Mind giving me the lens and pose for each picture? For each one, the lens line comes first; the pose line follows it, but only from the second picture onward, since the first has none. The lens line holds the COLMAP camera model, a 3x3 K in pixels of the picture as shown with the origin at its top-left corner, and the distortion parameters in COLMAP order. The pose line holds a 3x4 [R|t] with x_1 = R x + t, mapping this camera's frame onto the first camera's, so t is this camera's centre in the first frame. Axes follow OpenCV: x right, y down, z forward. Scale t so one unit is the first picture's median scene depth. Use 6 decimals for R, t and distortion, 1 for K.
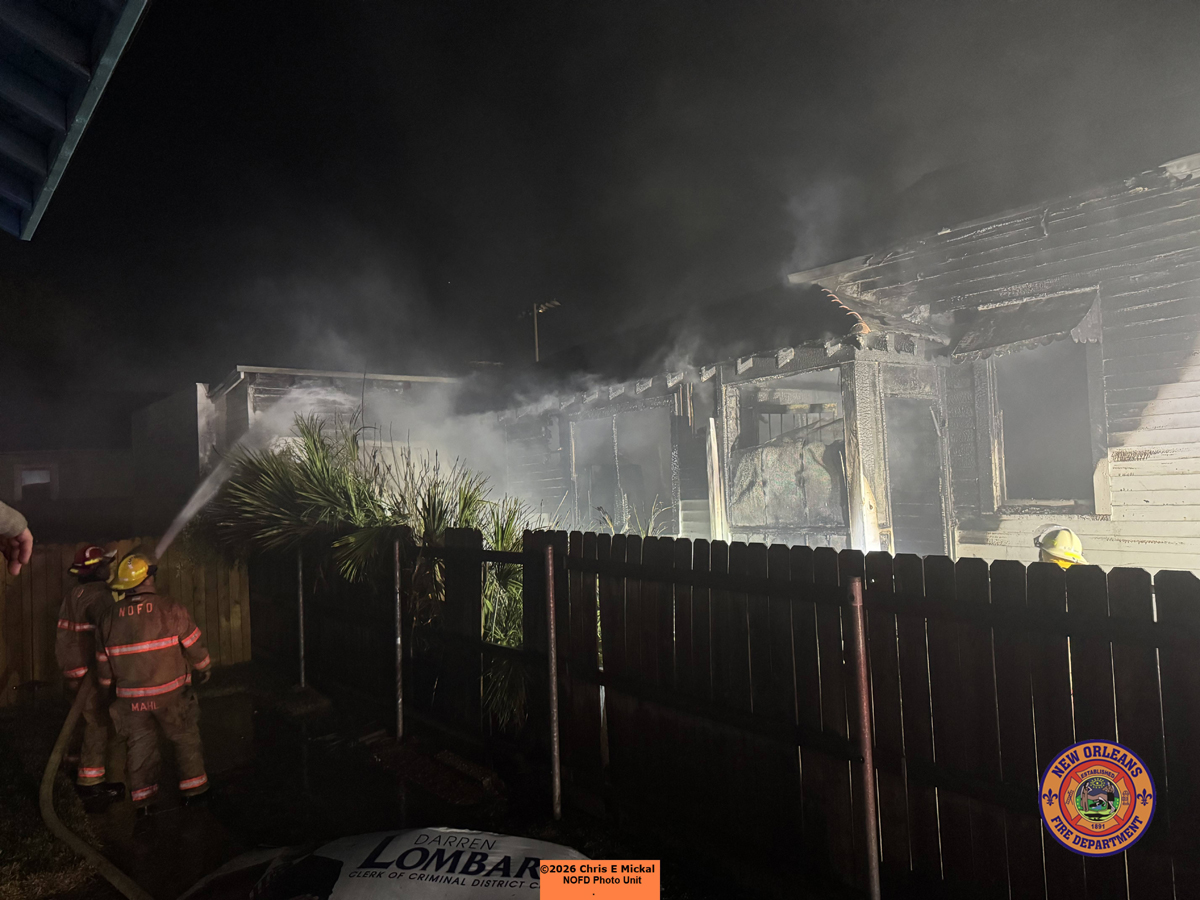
lens RADIAL K [[841.8, 0, 600.0], [0, 841.8, 450.0], [0, 0, 1]] dist [0.117645, -0.151022]
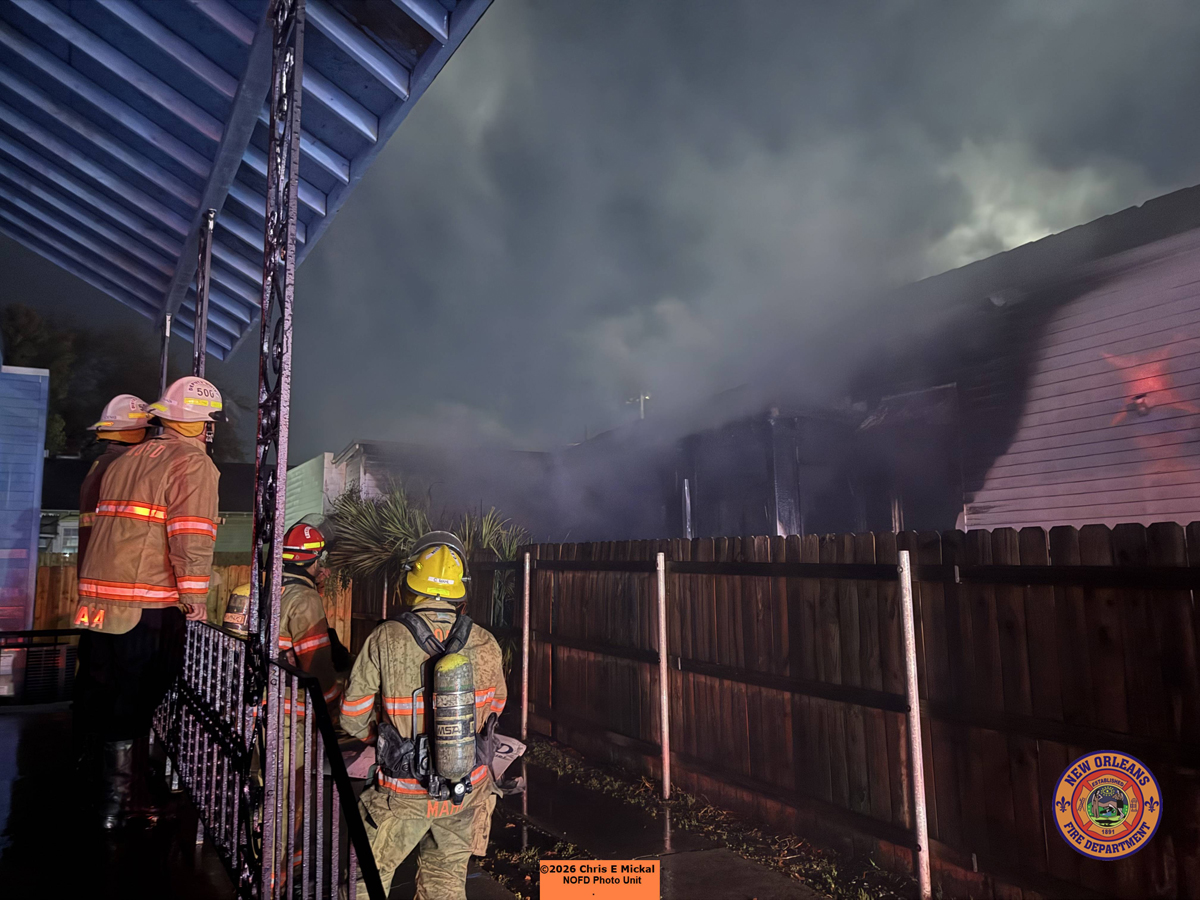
lens RADIAL K [[841.8, 0, 600.0], [0, 841.8, 450.0], [0, 0, 1]] dist [0.117645, -0.151022]
pose [[0.989992, 0.013728, -0.140456, 0.184773], [-0.027824, 0.994708, -0.098900, 0.050605], [0.138355, 0.101819, 0.985135, -0.317566]]
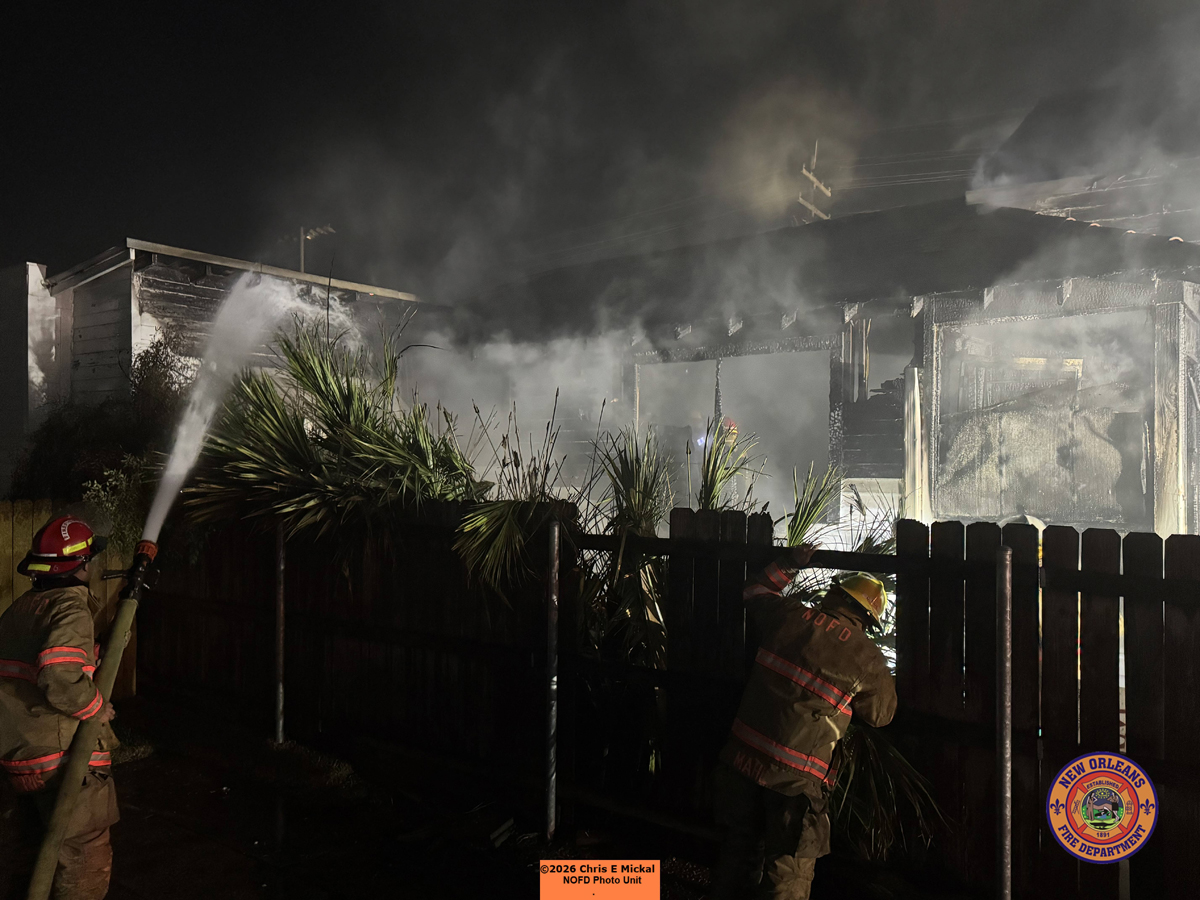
lens RADIAL K [[945.3, 0, 600.0], [0, 945.3, 450.0], [0, 0, 1]] dist [0.099941, -0.165266]
pose [[0.961869, 0.048268, 0.269217, -0.359472], [-0.056506, 0.998139, 0.022930, 0.030189], [-0.267609, -0.037268, 0.962807, 0.281620]]
